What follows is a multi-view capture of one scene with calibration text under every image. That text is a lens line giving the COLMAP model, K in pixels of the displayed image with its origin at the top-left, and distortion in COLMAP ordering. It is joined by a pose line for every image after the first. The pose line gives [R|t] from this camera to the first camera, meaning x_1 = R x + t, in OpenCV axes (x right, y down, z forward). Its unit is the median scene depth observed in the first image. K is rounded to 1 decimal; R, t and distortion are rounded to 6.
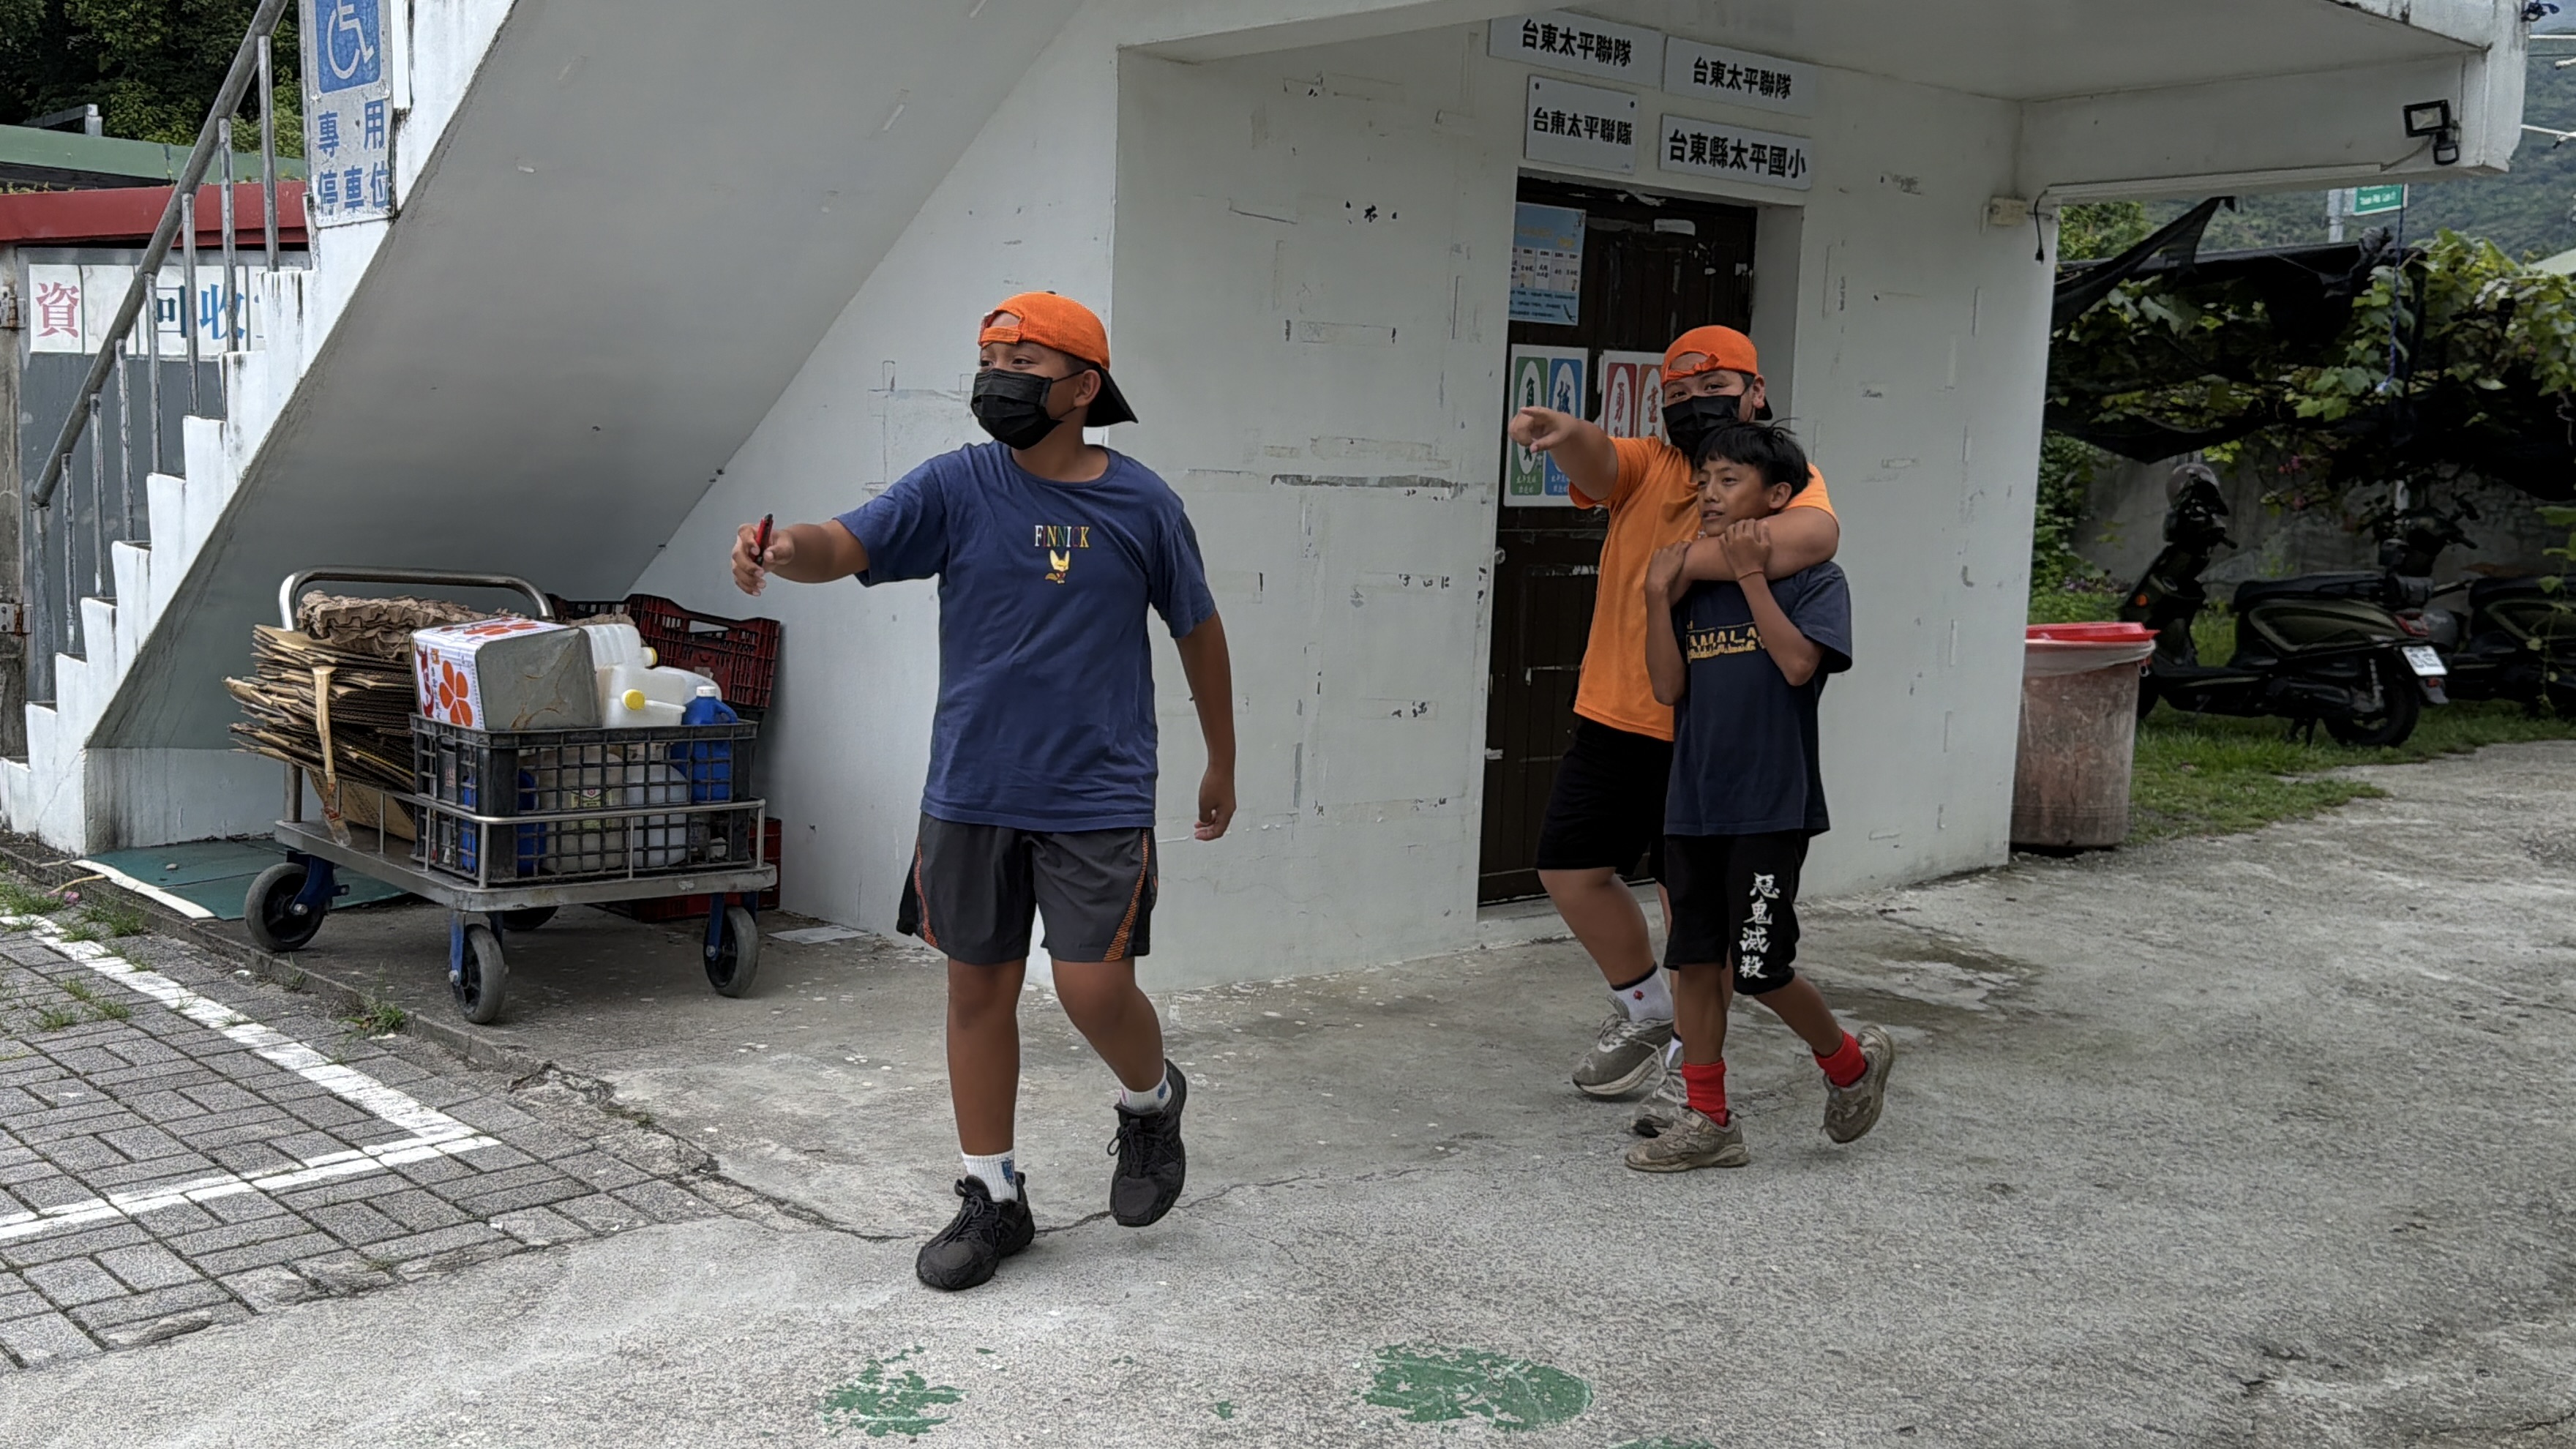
lens RADIAL K [[2952.4, 0, 1288.0], [0, 2952.4, 724.5], [0, 0, 1]] dist [0.275144, -0.664108]
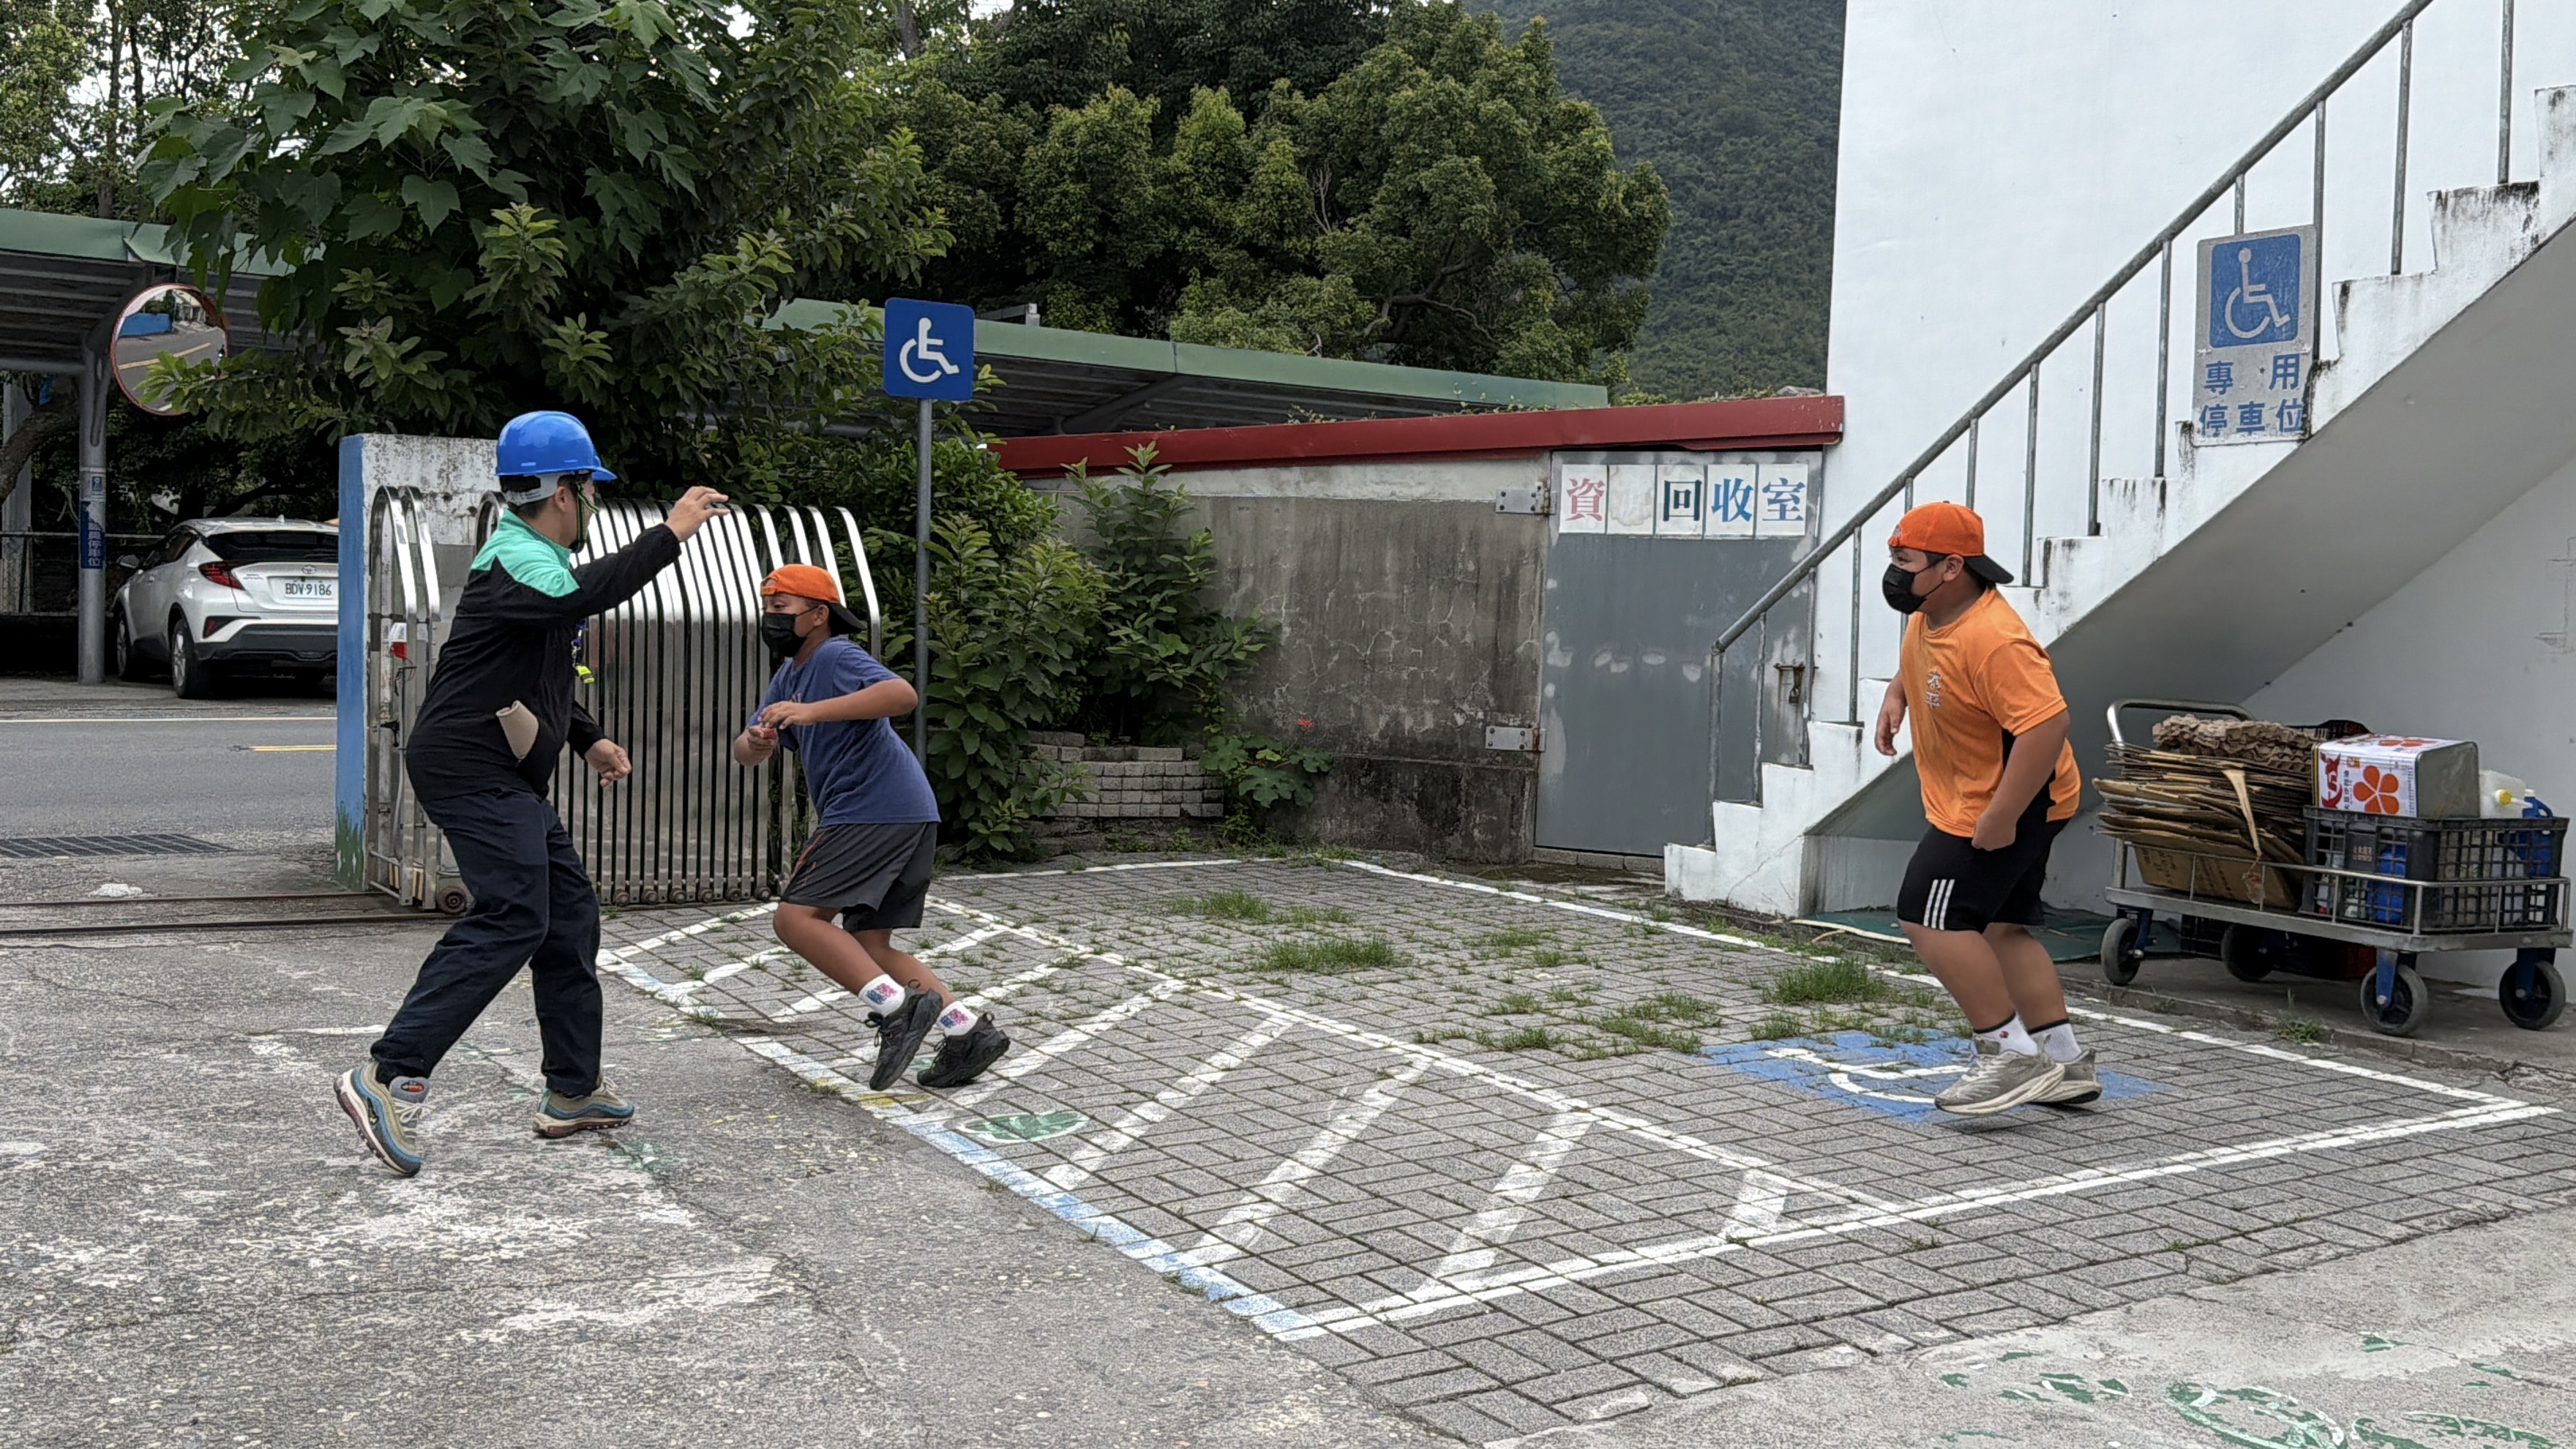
lens RADIAL K [[2952.4, 0, 1288.0], [0, 2952.4, 724.5], [0, 0, 1]] dist [0.275144, -0.664108]
pose [[0.983710, 0.012036, -0.179359, -0.441873], [-0.021035, 0.998609, -0.048358, 0.031090], [0.178528, 0.051343, 0.982594, -0.360462]]
